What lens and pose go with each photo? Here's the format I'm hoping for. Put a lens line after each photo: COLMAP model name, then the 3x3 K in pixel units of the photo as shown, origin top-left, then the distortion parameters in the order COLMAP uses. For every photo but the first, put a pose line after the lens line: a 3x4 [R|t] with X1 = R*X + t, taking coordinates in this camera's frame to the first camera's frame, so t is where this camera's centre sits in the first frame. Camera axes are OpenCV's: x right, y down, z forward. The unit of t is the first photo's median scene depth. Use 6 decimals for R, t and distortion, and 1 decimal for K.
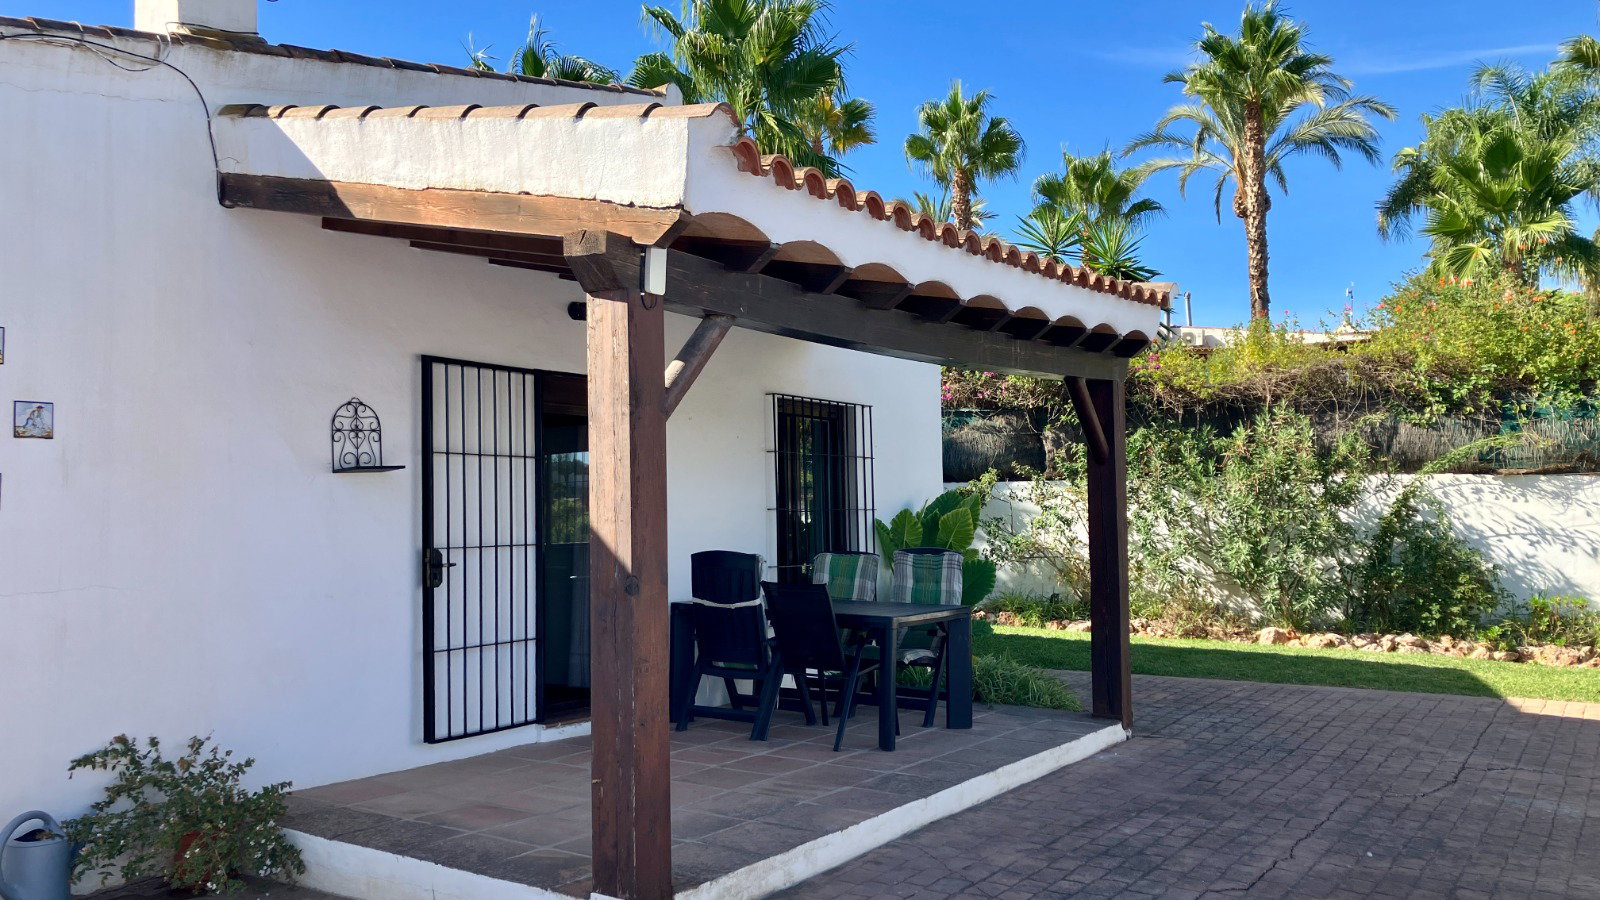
lens RADIAL K [[1348.8, 0, 800.0], [0, 1348.8, 450.0], [0, 0, 1]] dist [-0.000172, -0.000462]
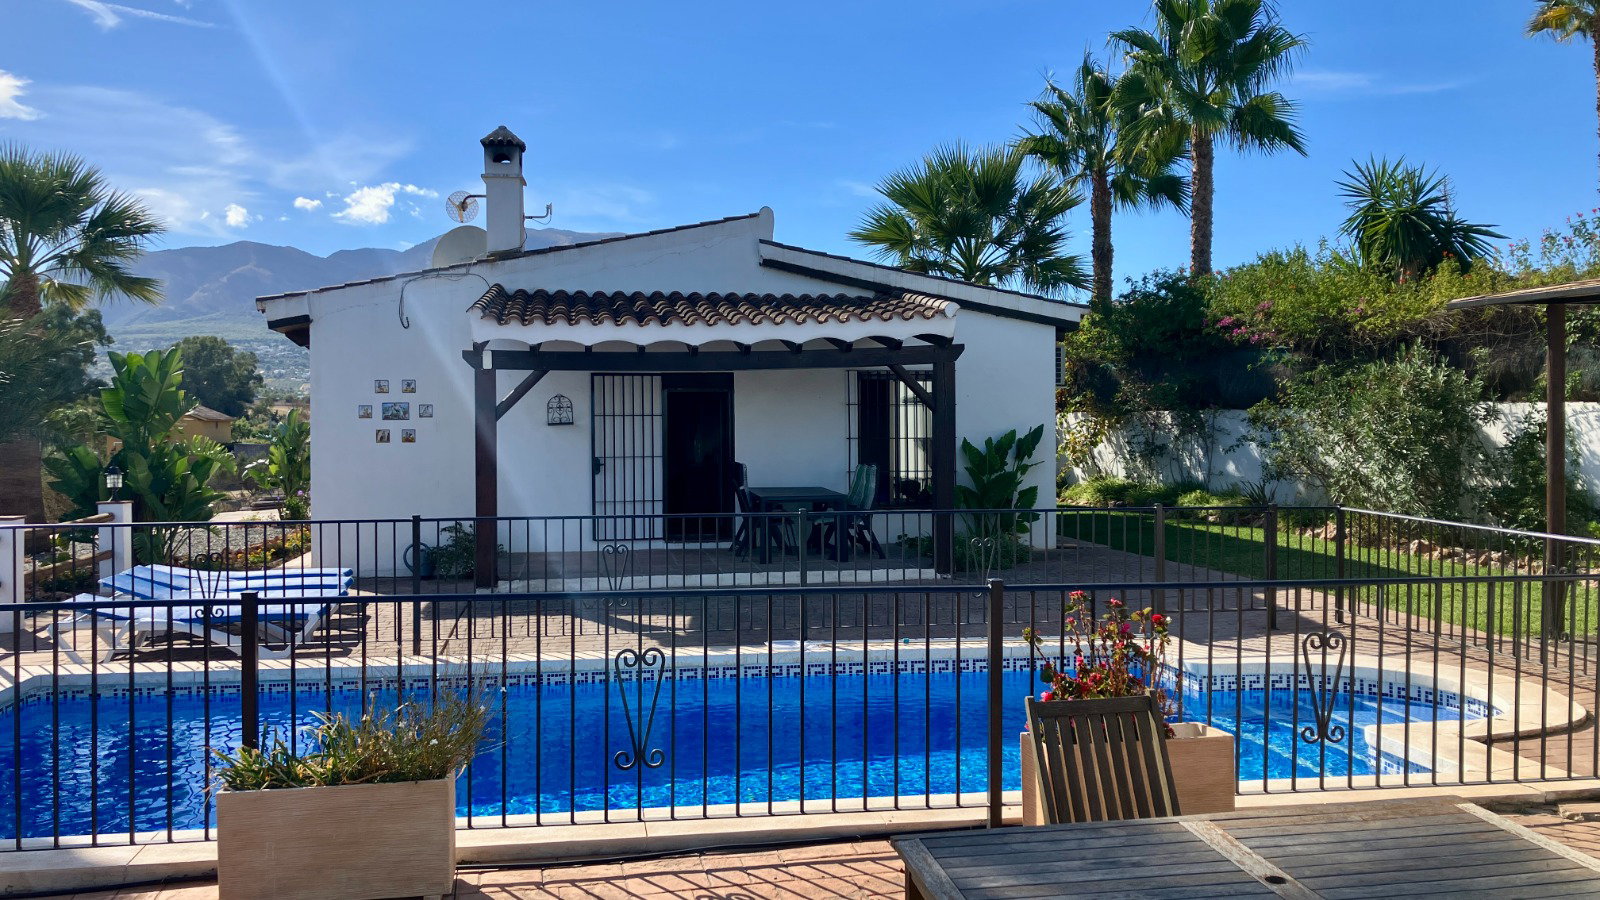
lens RADIAL K [[1348.8, 0, 800.0], [0, 1348.8, 450.0], [0, 0, 1]] dist [-0.000172, -0.000462]
pose [[0.680798, 0.014658, -0.732324, 1.187316], [0.040066, 0.997558, 0.057213, -0.041291], [0.731374, -0.068292, 0.678548, -0.216950]]
